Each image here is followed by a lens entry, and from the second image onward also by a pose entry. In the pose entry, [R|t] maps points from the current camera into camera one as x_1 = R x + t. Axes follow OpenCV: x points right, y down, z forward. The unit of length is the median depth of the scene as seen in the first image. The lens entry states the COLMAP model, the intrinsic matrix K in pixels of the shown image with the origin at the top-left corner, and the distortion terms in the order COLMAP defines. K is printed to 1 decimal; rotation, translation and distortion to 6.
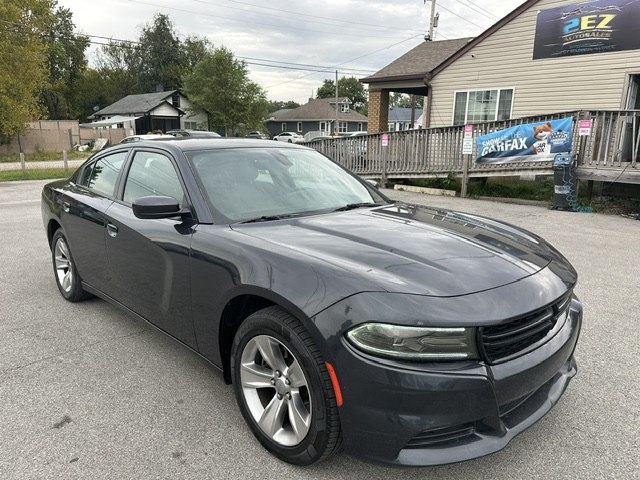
lens RADIAL K [[452.7, 0, 320.5], [0, 452.7, 239.4], [0, 0, 1]] dist [-0.003607, -0.000785]
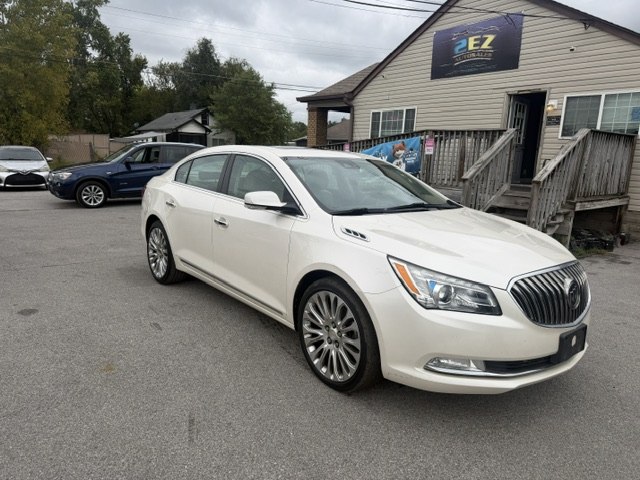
lens RADIAL K [[452.7, 0, 320.8], [0, 452.7, 240.0], [0, 0, 1]] dist [0.003796, -0.008536]
pose [[0.990354, 0.048662, -0.129733, 0.379848], [-0.053908, 0.997852, -0.037231, 0.005915], [0.127643, 0.043866, 0.990850, -0.007338]]
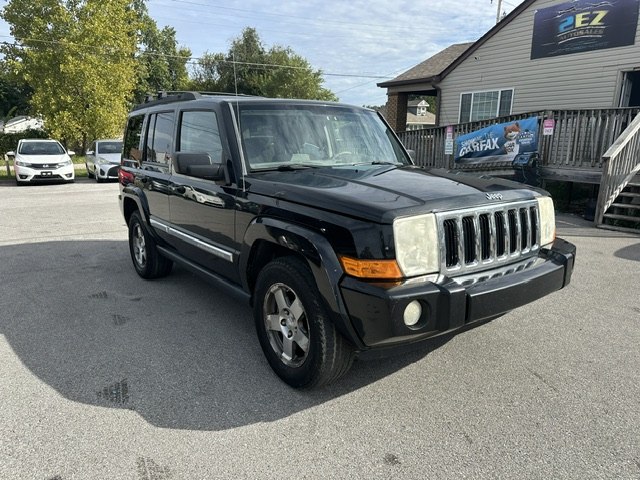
lens RADIAL K [[452.1, 0, 319.3], [0, 452.1, 241.7], [0, 0, 1]] dist [-0.006741, -0.002153]
pose [[0.978297, 0.041448, -0.203020, 0.236440], [-0.042427, 0.999099, -0.000475, 0.020552], [0.202818, 0.009079, 0.979174, -0.055787]]
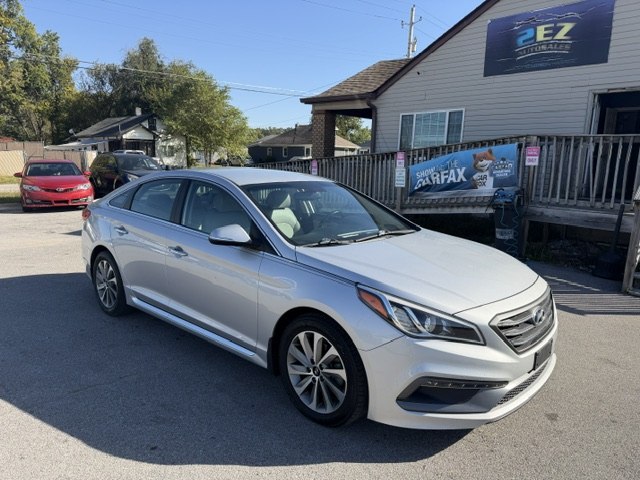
lens RADIAL K [[452.7, 0, 320.8], [0, 452.7, 240.0], [0, 0, 1]] dist [0.003796, -0.008536]
pose [[0.999911, 0.013355, 0.000343, 0.168553], [-0.013317, 0.998448, -0.054082, -0.041369], [-0.001065, 0.054073, 0.998536, 0.168159]]
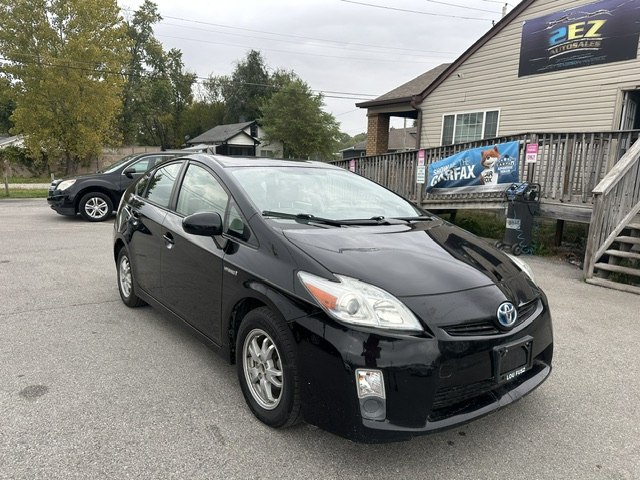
lens RADIAL K [[451.2, 0, 321.9], [0, 451.2, 243.2], [0, 0, 1]] dist [-0.001251, -0.008174]
pose [[0.973731, 0.054276, -0.221139, 0.315188], [-0.066330, 0.996669, -0.047448, -0.016032], [0.217828, 0.060869, 0.974087, 0.101370]]
